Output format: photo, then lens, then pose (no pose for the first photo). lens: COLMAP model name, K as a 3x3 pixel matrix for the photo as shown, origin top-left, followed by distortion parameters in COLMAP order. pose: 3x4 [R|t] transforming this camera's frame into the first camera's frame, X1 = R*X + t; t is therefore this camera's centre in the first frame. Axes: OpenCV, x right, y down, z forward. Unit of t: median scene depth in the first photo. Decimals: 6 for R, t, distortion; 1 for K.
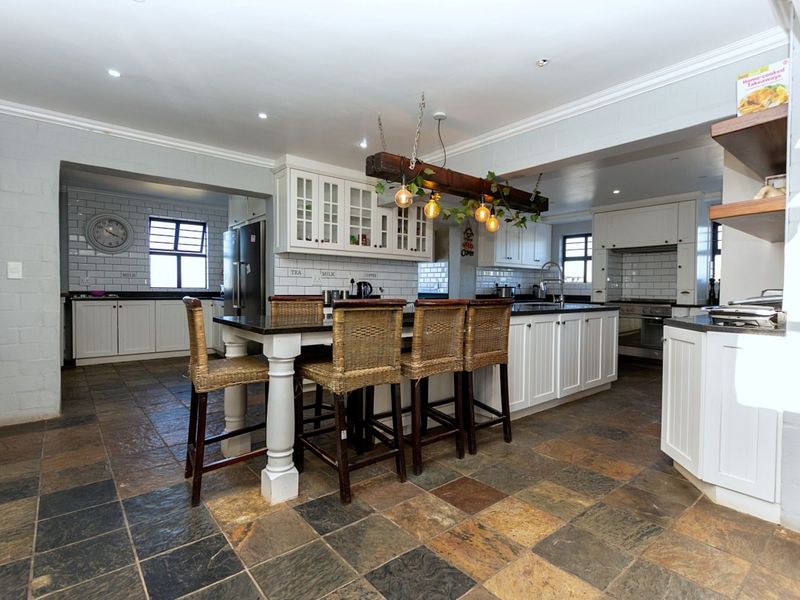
lens RADIAL K [[409.3, 0, 400.0], [0, 409.3, 300.0], [0, 0, 1]] dist [0.000659, 0.000213]
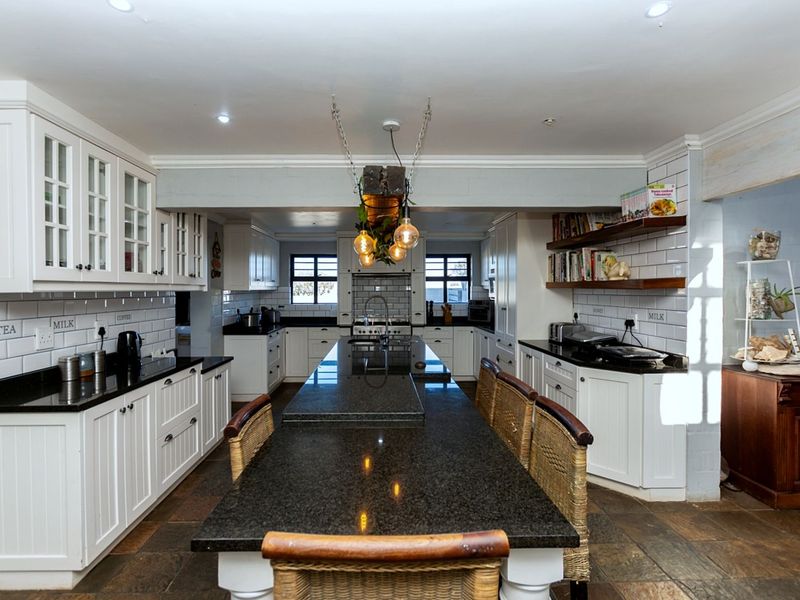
lens RADIAL K [[419.2, 0, 393.9], [0, 419.2, 295.5], [0, 0, 1]] dist [0.000082, 0.000065]
pose [[0.617686, -0.024387, 0.786047, -0.296307], [0.034554, 0.999395, 0.003853, -0.077292], [-0.785665, 0.024782, 0.618155, 0.293850]]
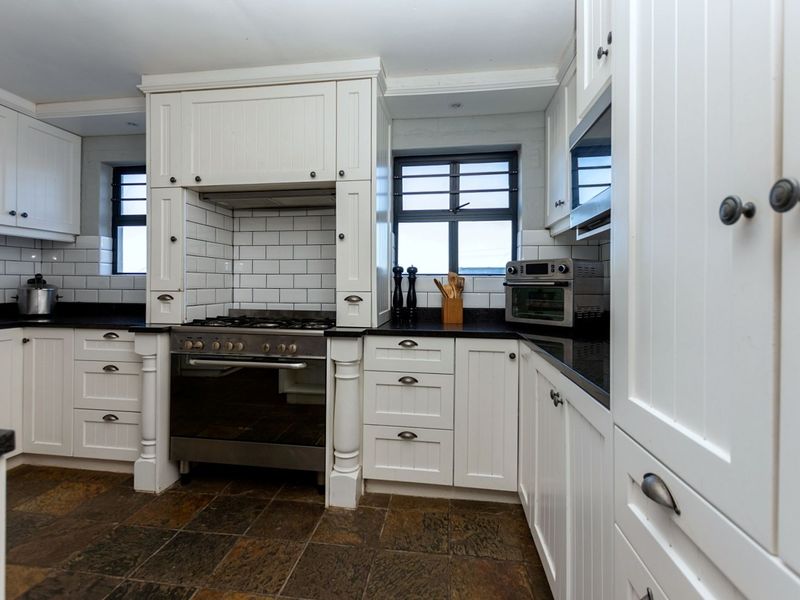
lens RADIAL K [[400.4, 0, 398.1], [0, 400.4, 283.3], [0, 0, 1]] dist [0.000531, 0.000118]
pose [[0.737110, -0.004756, 0.675756, 0.446895], [0.023054, 0.999570, -0.018113, -0.024910], [-0.675379, 0.028930, 0.736903, 0.656890]]
